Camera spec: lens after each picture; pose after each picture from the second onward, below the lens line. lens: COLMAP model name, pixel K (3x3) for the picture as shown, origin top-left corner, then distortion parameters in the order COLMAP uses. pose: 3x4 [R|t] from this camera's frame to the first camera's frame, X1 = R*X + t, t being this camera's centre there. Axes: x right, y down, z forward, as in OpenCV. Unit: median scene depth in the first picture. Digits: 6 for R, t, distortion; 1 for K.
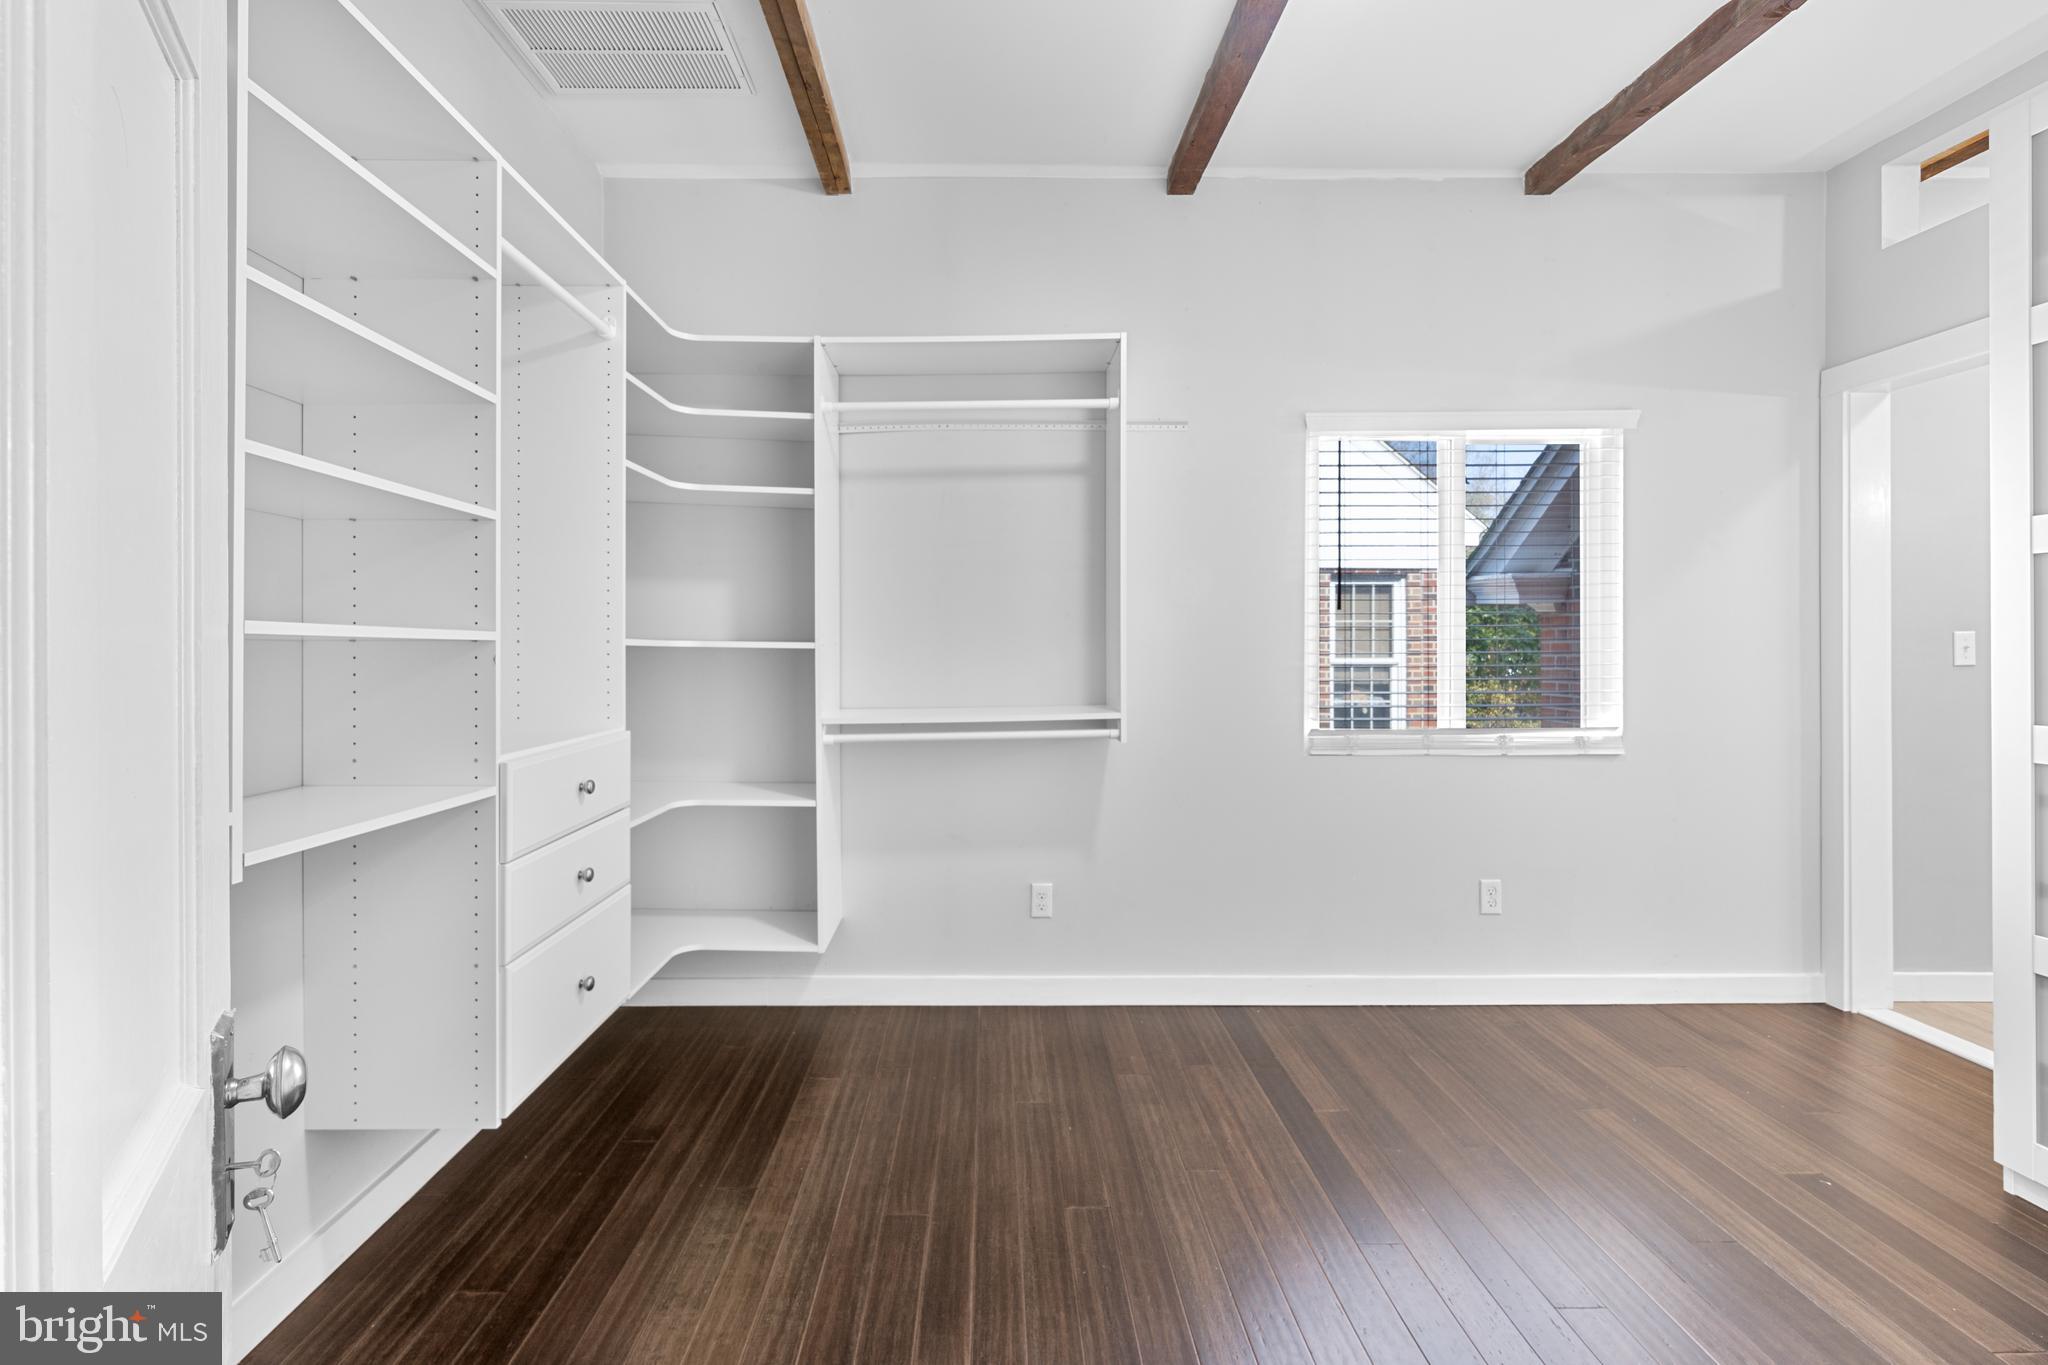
lens RADIAL K [[971.8, 0, 981.3], [0, 971.8, 639.9], [0, 0, 1]] dist [0.000090, -0.000109]
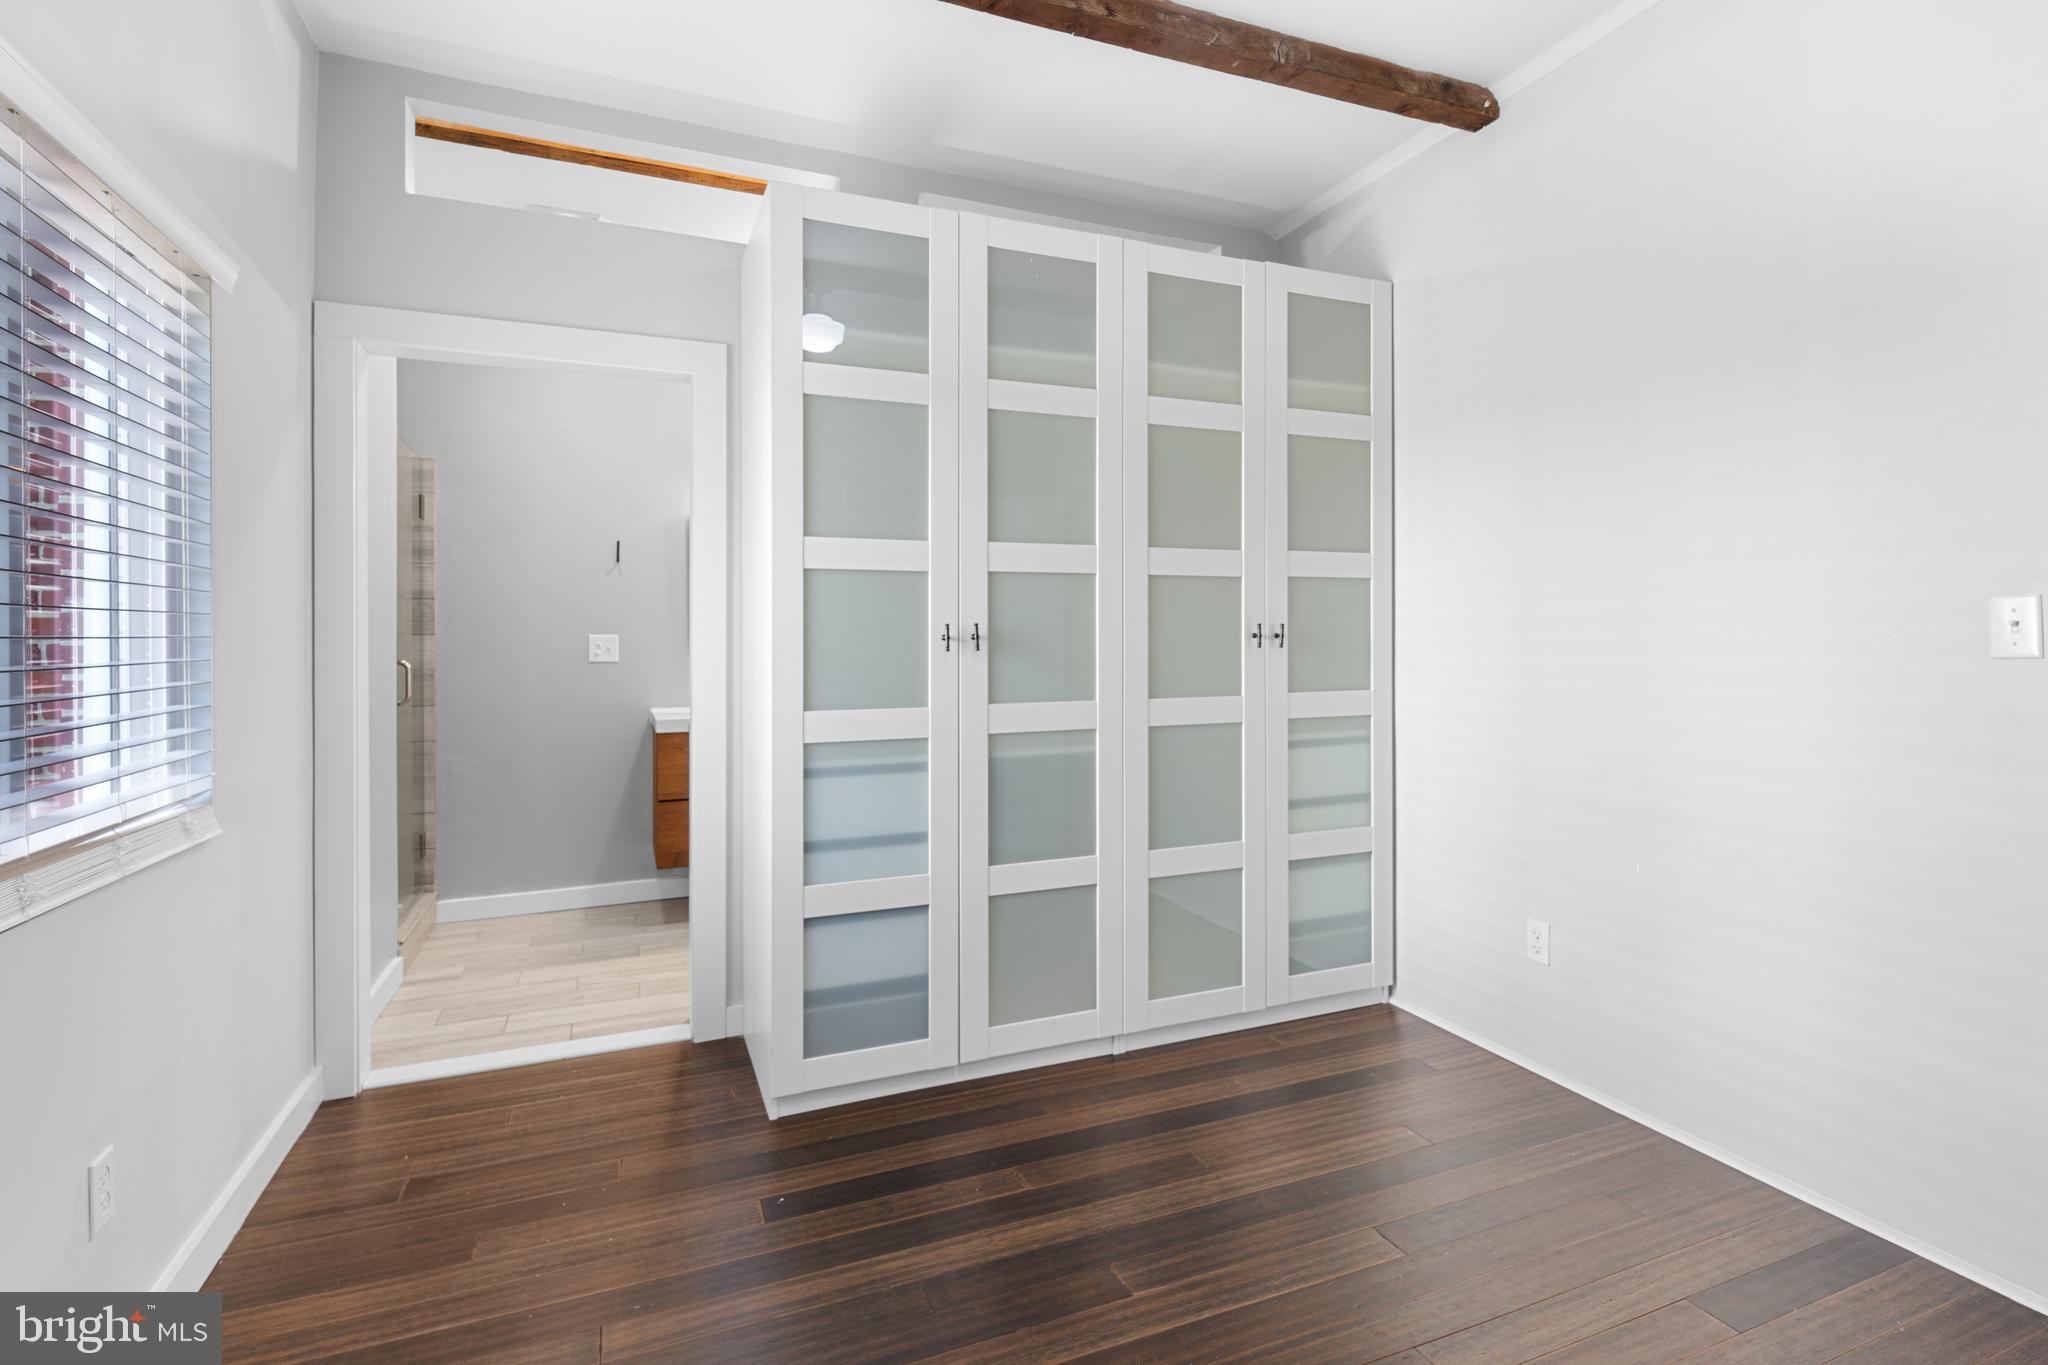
lens RADIAL K [[961.6, 0, 1025.1], [0, 961.6, 633.0], [0, 0, 1]] dist [0.001532, 0.000190]
pose [[-0.384480, 0.003972, 0.923125, -0.116225], [-0.001052, 0.999988, -0.004741, -0.004697], [-0.923133, -0.002794, -0.384471, 1.165392]]
